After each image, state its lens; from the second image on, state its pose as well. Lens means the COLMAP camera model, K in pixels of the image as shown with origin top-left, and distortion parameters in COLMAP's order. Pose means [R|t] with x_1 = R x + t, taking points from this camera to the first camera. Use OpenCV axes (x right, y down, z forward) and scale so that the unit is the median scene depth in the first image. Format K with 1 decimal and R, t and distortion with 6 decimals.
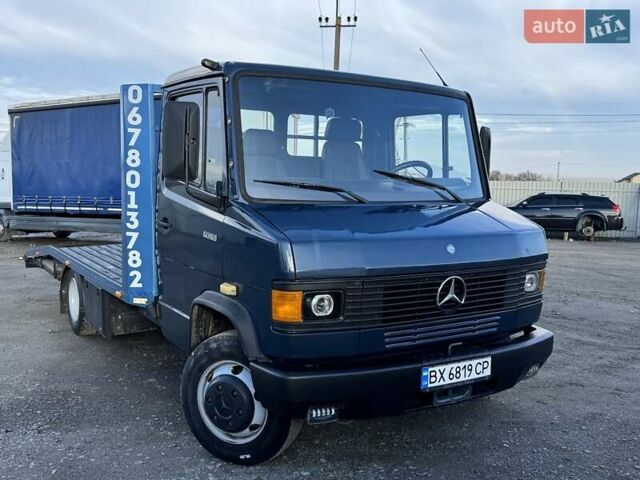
lens RADIAL K [[631.2, 0, 319.6], [0, 631.2, 243.2], [0, 0, 1]] dist [0.205607, -0.494227]
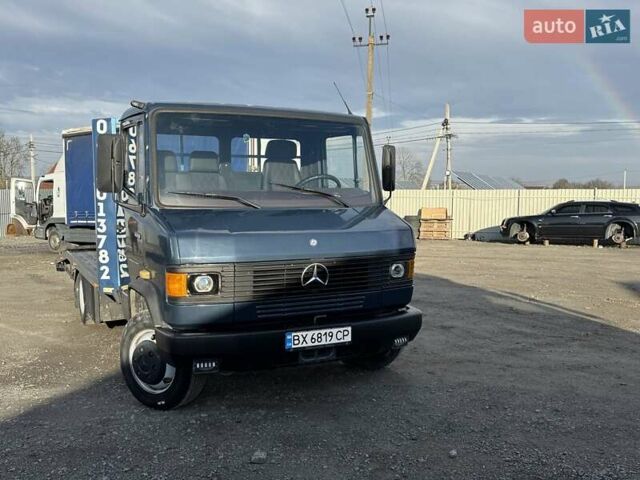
lens RADIAL K [[631.2, 0, 319.6], [0, 631.2, 243.2], [0, 0, 1]] dist [0.205607, -0.494227]
pose [[0.994545, -0.010344, -0.103794, 0.322718], [0.008251, 0.999754, -0.020580, 0.034126], [0.103981, 0.019612, 0.994386, -0.257125]]
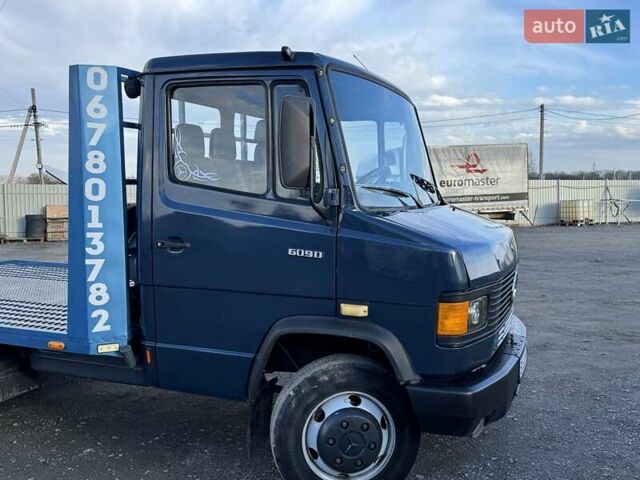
lens RADIAL K [[631.2, 0, 319.6], [0, 631.2, 243.2], [0, 0, 1]] dist [0.205607, -0.494227]
pose [[0.817903, -0.069529, 0.571140, -0.620508], [0.073530, 0.997163, 0.016093, -0.035371], [-0.570639, 0.028833, 0.820695, 0.272086]]
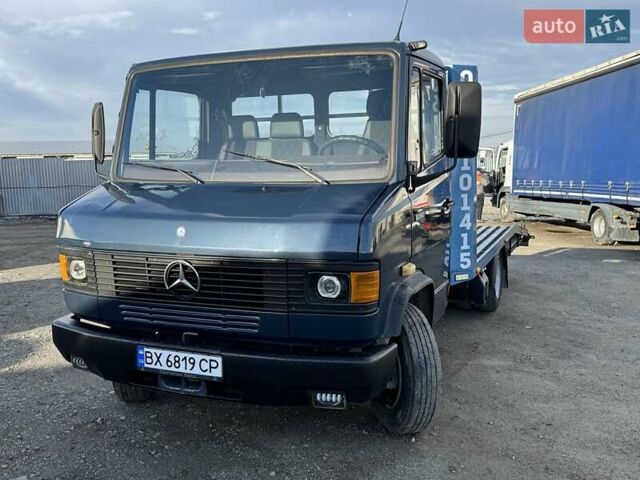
lens RADIAL K [[631.2, 0, 319.6], [0, 631.2, 243.2], [0, 0, 1]] dist [0.205607, -0.494227]
pose [[0.560575, 0.081579, -0.824075, 1.010520], [-0.063225, 0.996447, 0.055634, -0.036068], [0.825686, 0.020915, 0.563741, 0.583800]]
